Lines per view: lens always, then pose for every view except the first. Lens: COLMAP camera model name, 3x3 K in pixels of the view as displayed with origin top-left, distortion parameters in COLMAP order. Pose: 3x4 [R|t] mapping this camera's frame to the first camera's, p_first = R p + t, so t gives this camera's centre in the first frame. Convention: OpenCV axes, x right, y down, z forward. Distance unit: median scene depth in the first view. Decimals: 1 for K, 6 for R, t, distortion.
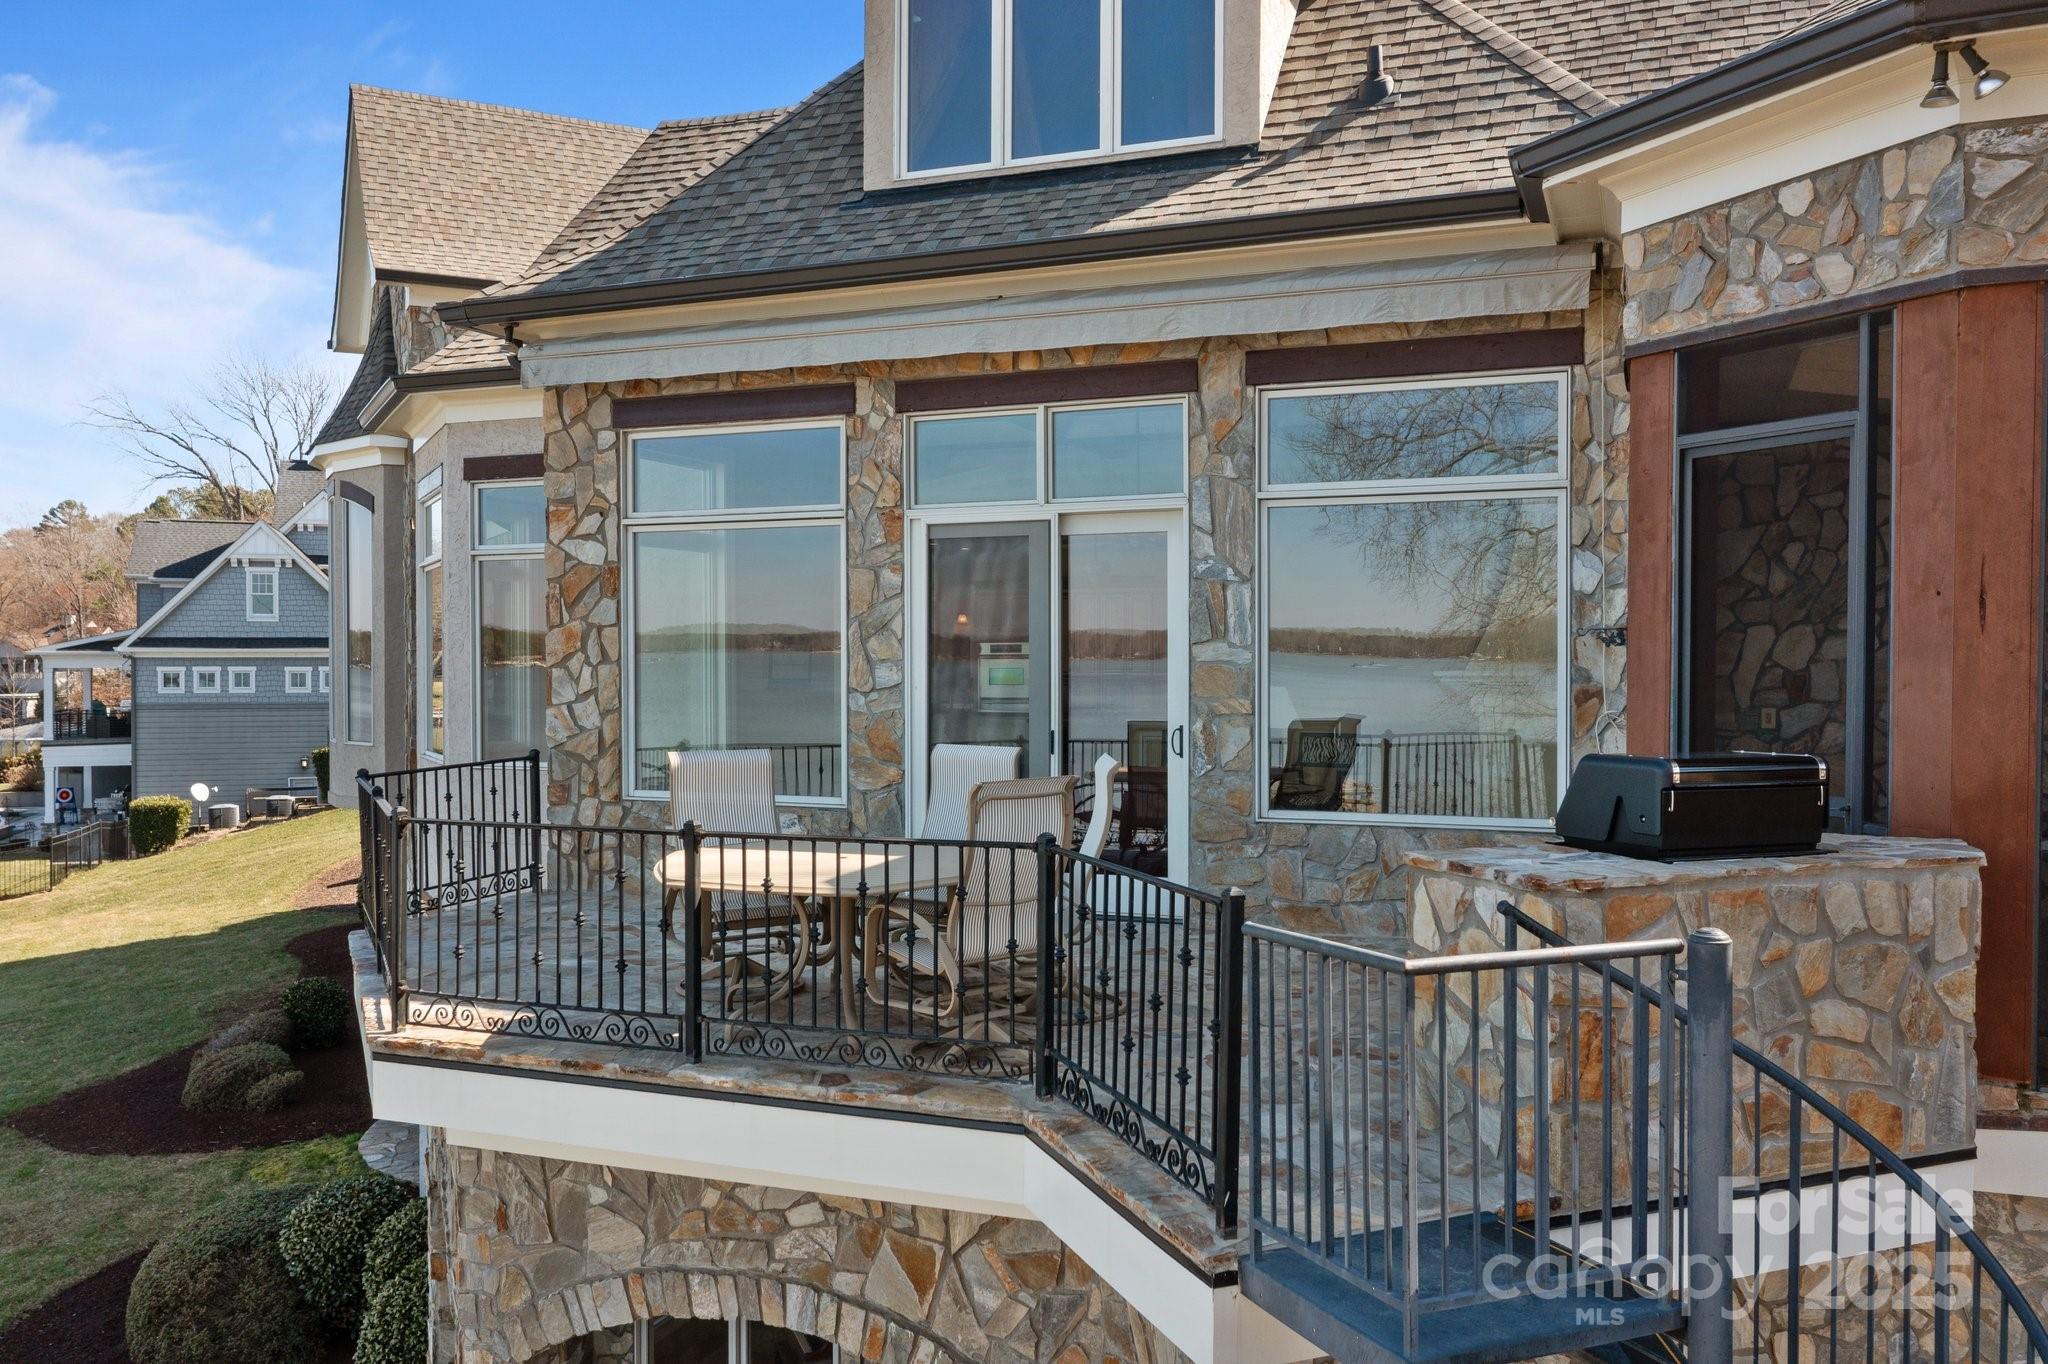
lens RADIAL K [[1629.5, 0, 1017.2], [0, 1629.5, 676.0], [0, 0, 1]] dist [-0.006020, 0.010412]
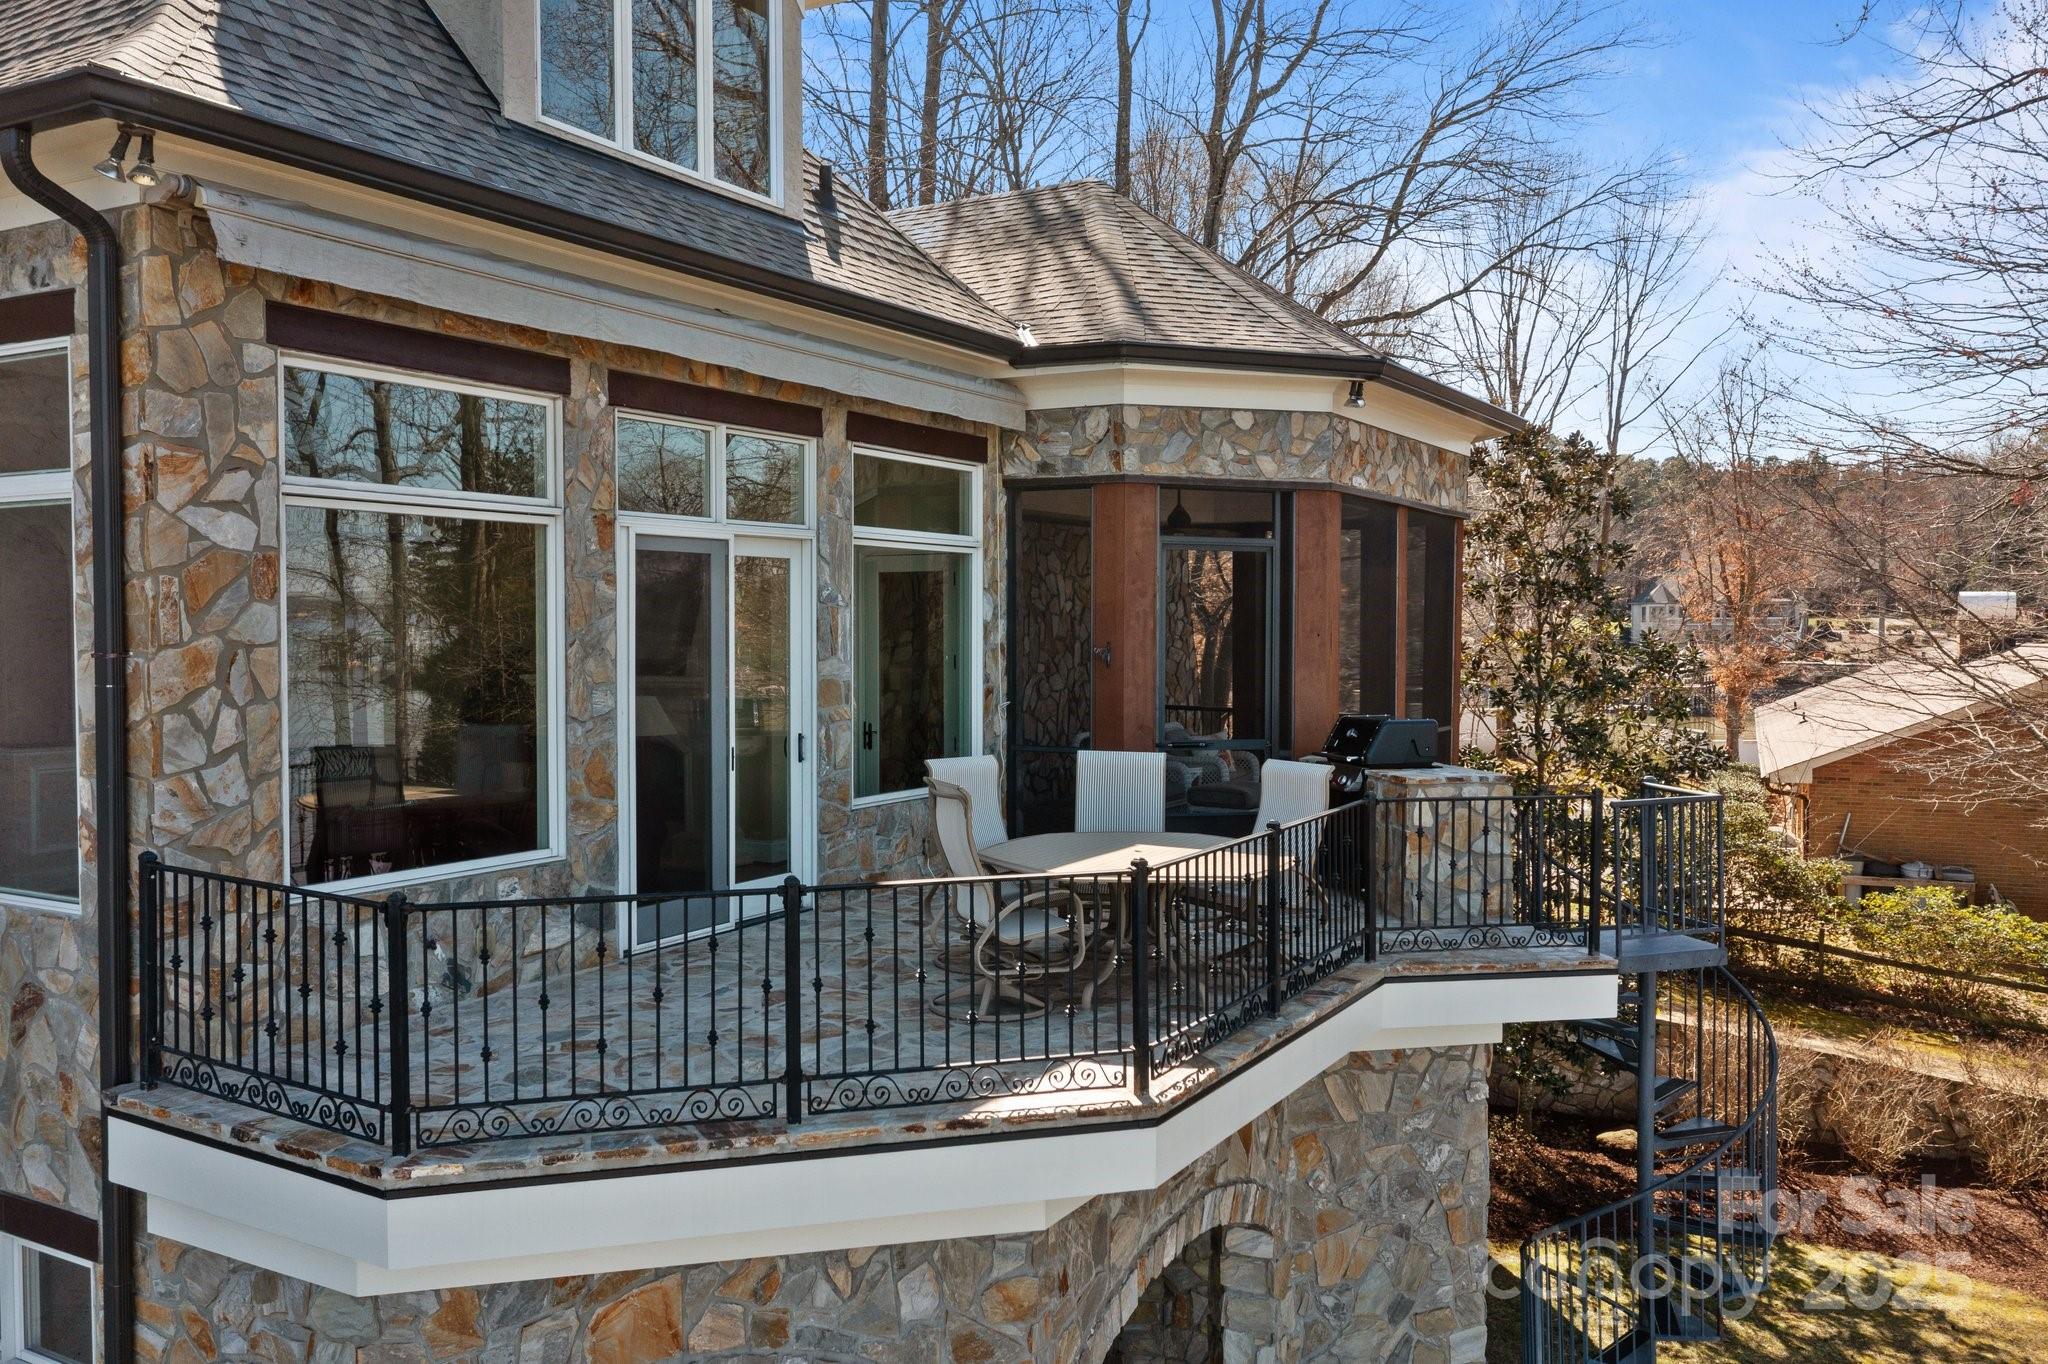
lens RADIAL K [[1629.5, 0, 1023.0], [0, 1629.5, 678.7], [0, 0, 1]] dist [-0.006020, 0.010412]
pose [[0.132501, -0.029962, 0.990730, -0.998044], [0.011380, 0.999523, 0.028706, -0.037834], [-0.991118, 0.007471, 0.132779, 0.710051]]
